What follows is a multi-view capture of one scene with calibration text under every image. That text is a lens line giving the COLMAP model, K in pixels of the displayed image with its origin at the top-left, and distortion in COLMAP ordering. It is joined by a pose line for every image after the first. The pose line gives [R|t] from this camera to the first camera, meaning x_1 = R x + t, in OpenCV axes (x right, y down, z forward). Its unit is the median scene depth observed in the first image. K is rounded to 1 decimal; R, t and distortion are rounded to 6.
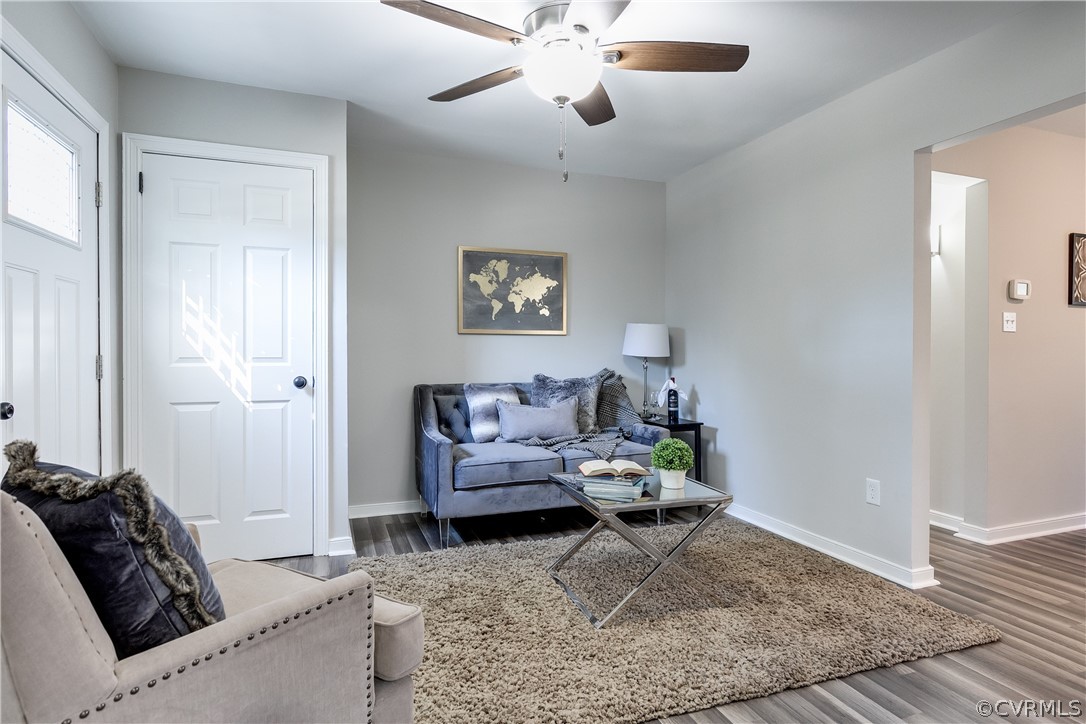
lens RADIAL K [[585.0, 0, 543.8], [0, 585.0, 358.4], [0, 0, 1]] dist [0.002221, 0.000483]
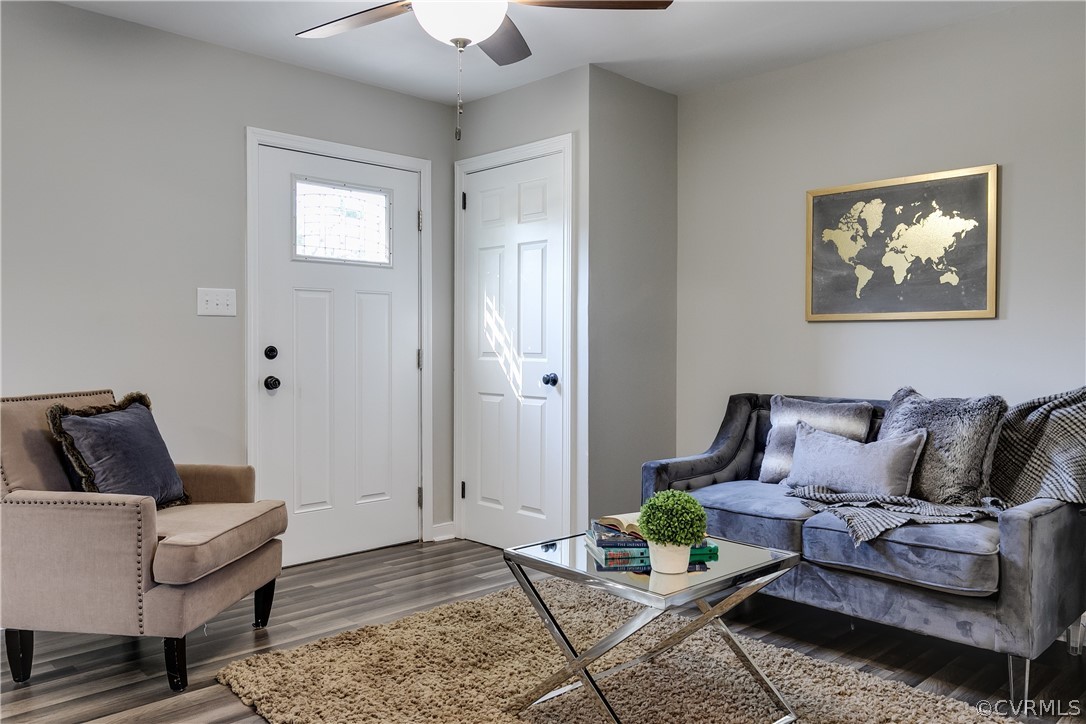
lens RADIAL K [[812.6, 0, 542.5], [0, 812.6, 359.3], [0, 0, 1]] dist [0.000945, -0.001830]
pose [[0.393742, 0.014610, -0.919105, 0.587607], [-0.016537, 0.999824, 0.008808, -0.002229], [0.919072, 0.011731, 0.393914, 0.349186]]
